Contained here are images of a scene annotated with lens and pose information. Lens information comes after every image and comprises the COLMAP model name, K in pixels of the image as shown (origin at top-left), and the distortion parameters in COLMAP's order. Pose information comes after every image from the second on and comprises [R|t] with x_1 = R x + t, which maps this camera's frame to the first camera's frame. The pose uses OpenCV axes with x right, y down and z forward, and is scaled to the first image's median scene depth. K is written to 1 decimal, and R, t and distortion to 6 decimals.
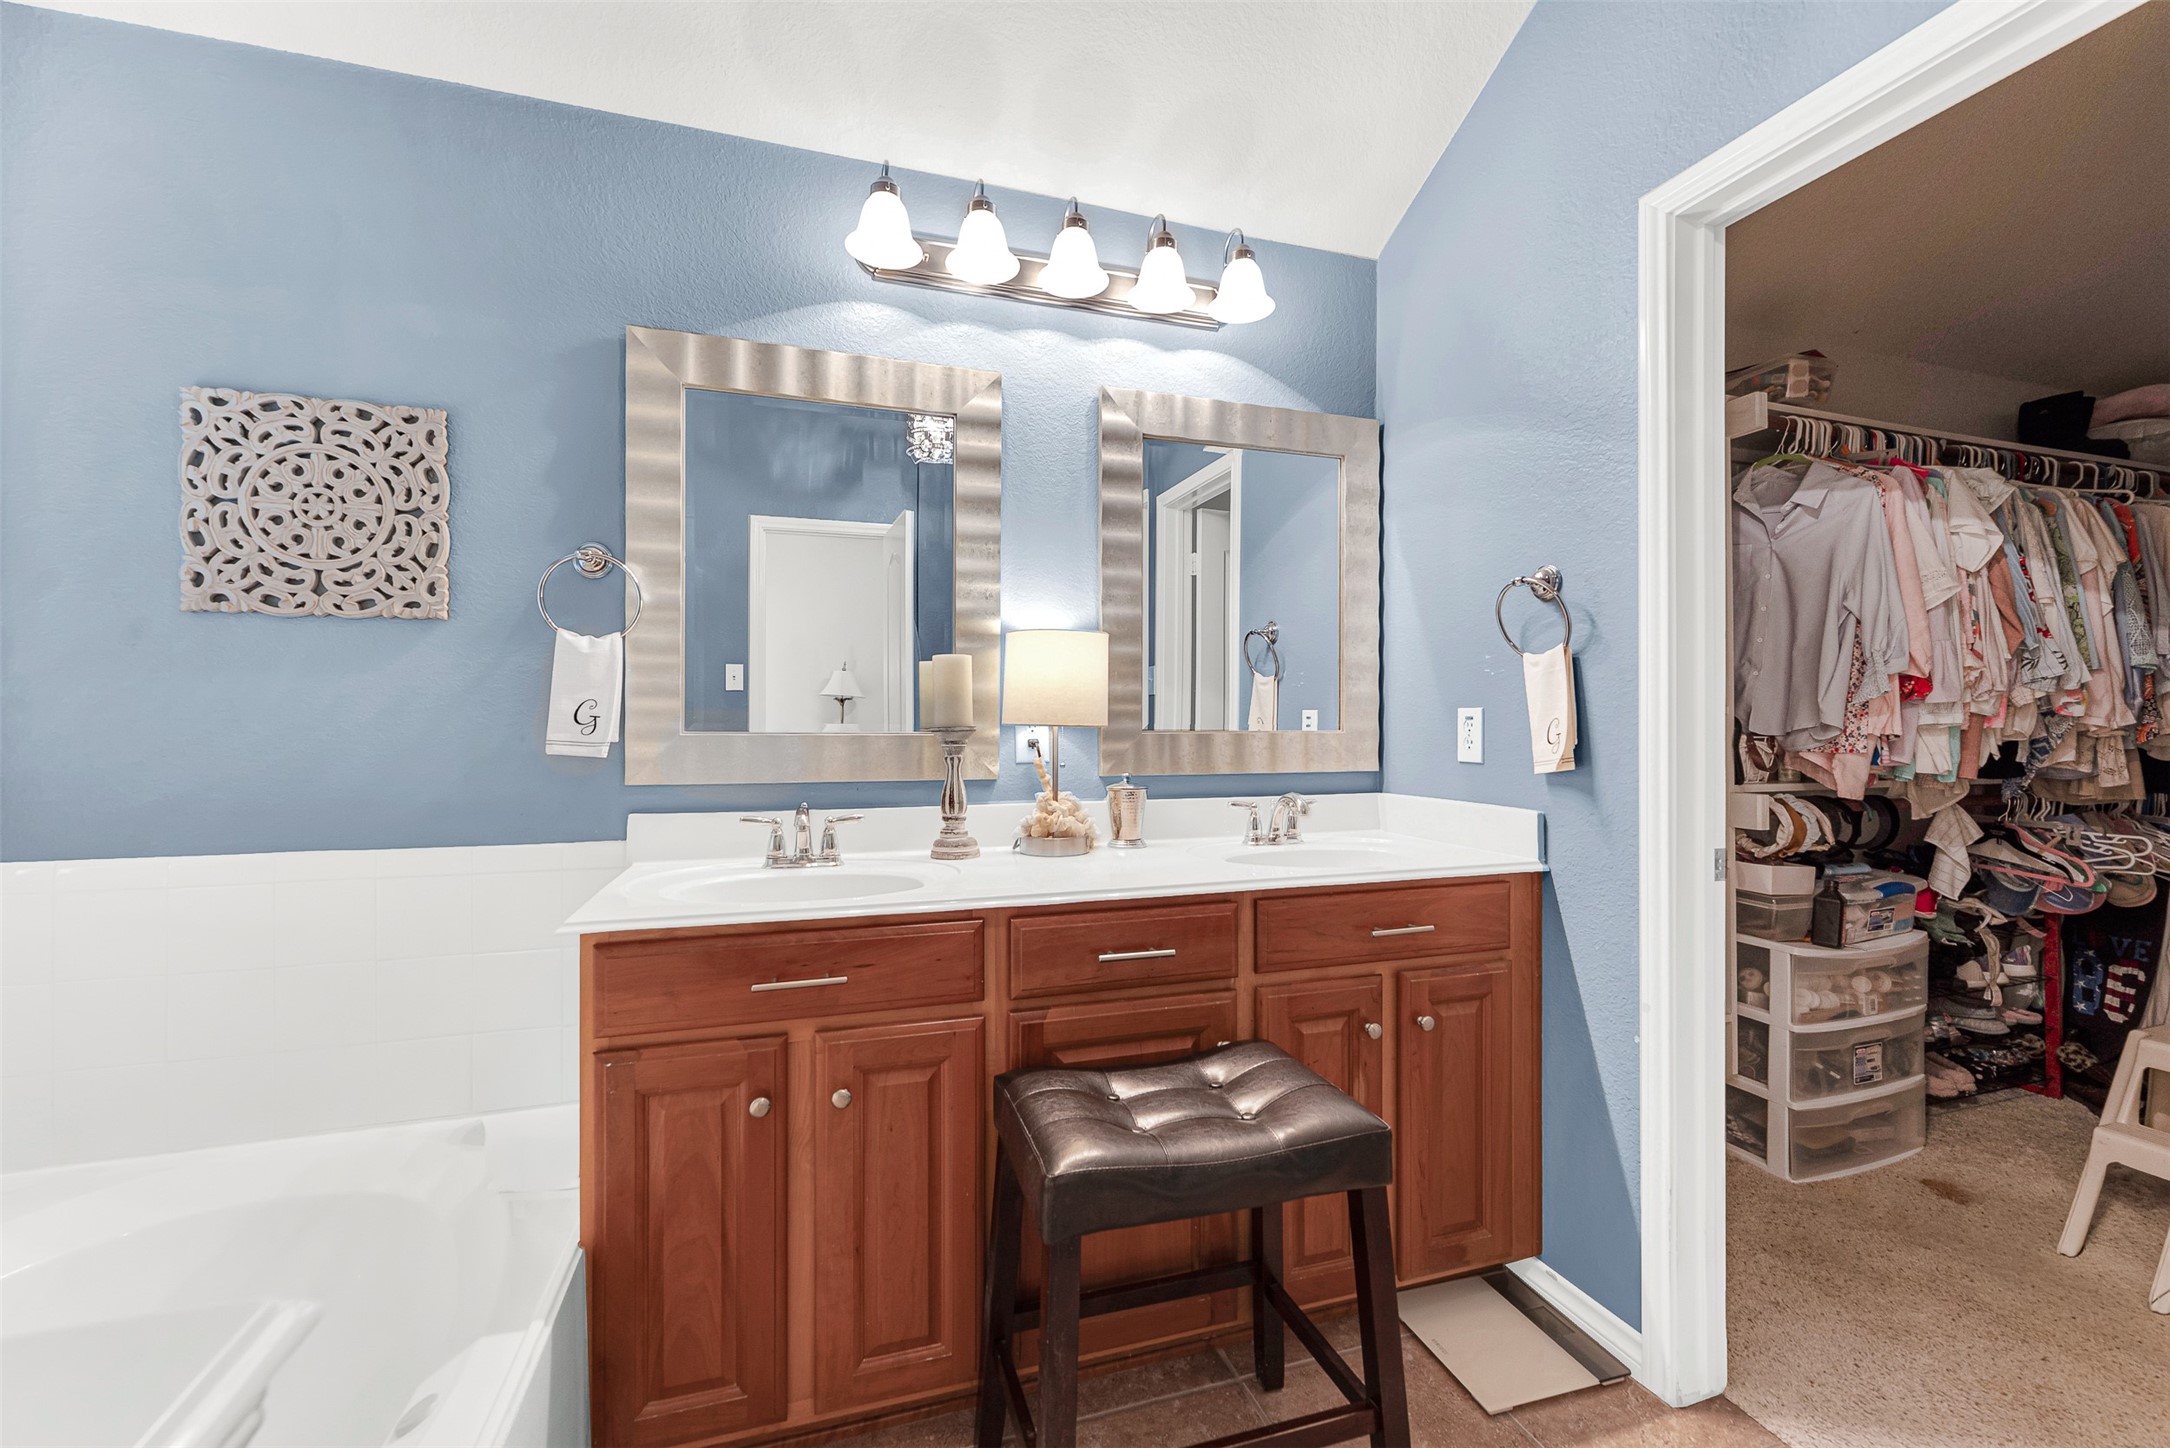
lens RADIAL K [[888.0, 0, 1087.4], [0, 888.0, 728.2], [0, 0, 1]] dist [-0.000735, 0.000110]
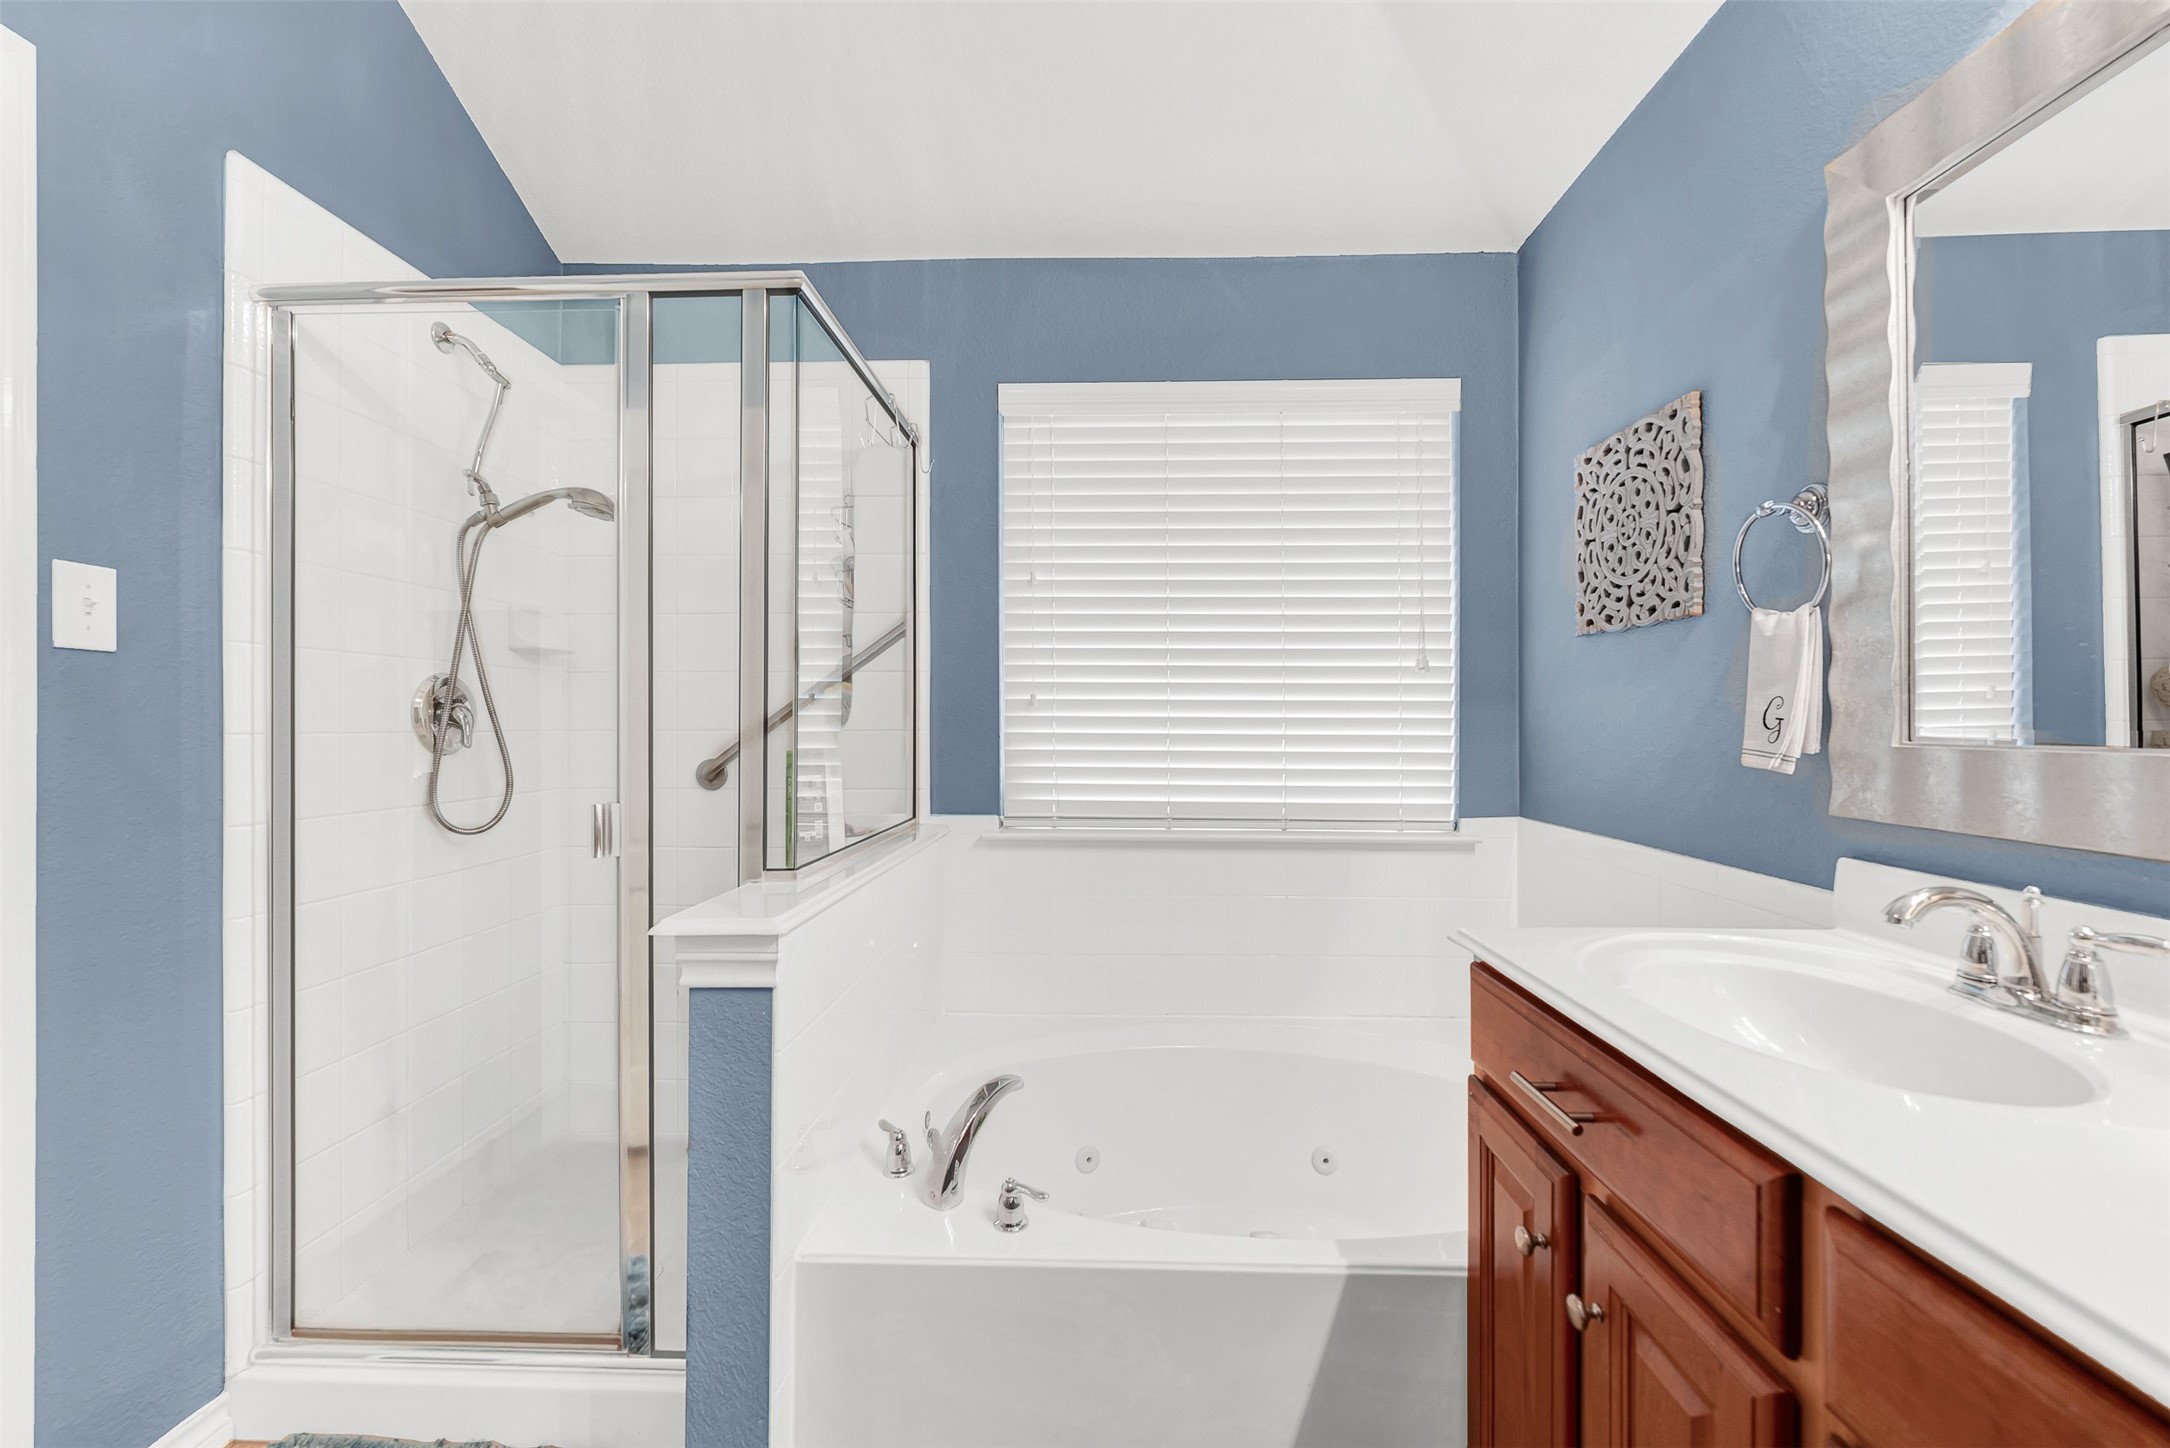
lens RADIAL K [[888.0, 0, 1086.6], [0, 888.0, 720.1], [0, 0, 1]] dist [-0.000735, 0.000110]
pose [[-0.330573, -0.001899, -0.943779, 0.371205], [0.000171, 0.999998, -0.002071, -0.010923], [0.943780, -0.000846, -0.330572, 0.719419]]
